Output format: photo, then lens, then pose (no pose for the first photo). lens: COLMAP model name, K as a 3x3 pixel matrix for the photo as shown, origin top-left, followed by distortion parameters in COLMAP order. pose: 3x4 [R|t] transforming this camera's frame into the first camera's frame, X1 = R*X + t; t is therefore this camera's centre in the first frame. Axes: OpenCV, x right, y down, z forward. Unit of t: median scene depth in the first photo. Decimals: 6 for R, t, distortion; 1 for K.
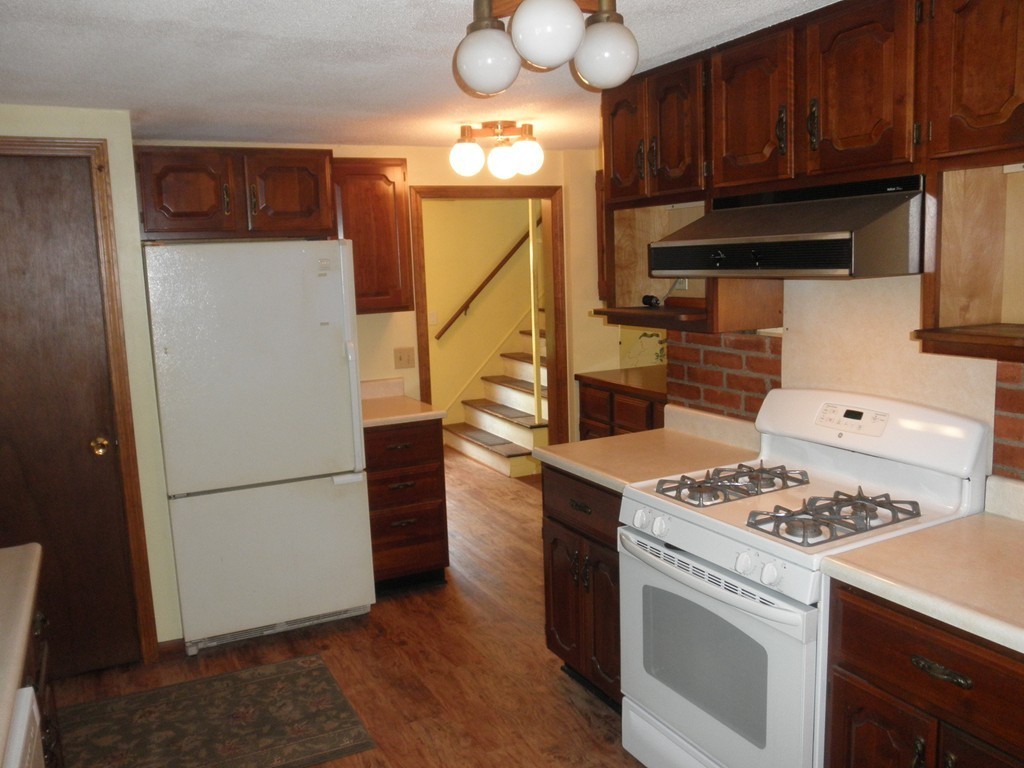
lens RADIAL K [[844.7, 0, 514.9], [0, 844.7, 390.2], [0, 0, 1]] dist [-0.131035, 0.121130]
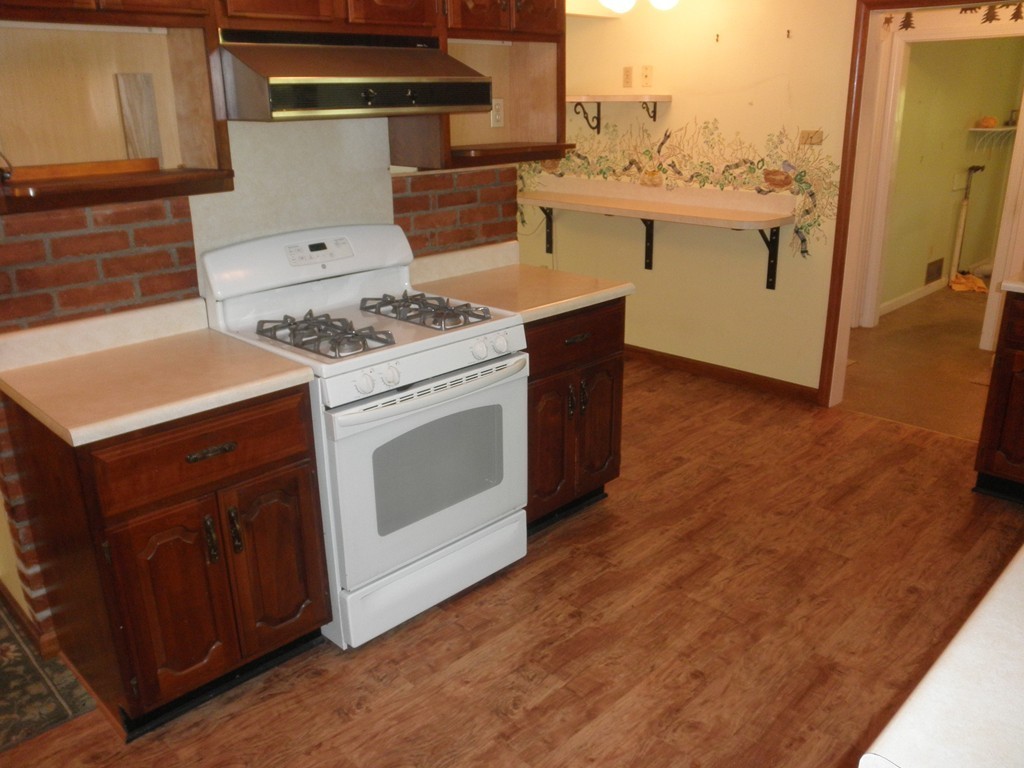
lens RADIAL K [[844.7, 0, 514.9], [0, 844.7, 390.2], [0, 0, 1]] dist [-0.131035, 0.121130]
pose [[-0.317895, -0.272437, 0.908141, -0.615065], [0.167919, 0.926508, 0.336727, -0.103442], [-0.933138, 0.259538, -0.248785, 0.883738]]
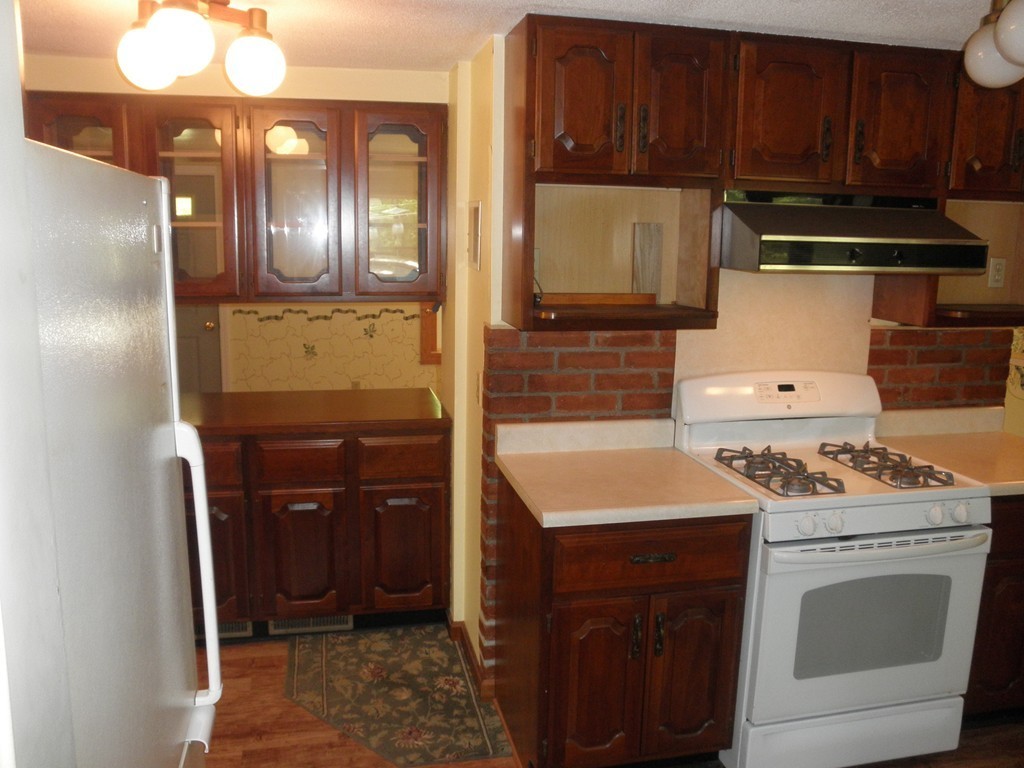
lens RADIAL K [[844.7, 0, 514.9], [0, 844.7, 390.2], [0, 0, 1]] dist [-0.131035, 0.121130]
pose [[0.243560, -0.139273, 0.959834, -0.669971], [0.121790, 0.986195, 0.112194, -0.119834], [-0.962209, 0.089572, 0.257160, 0.870474]]
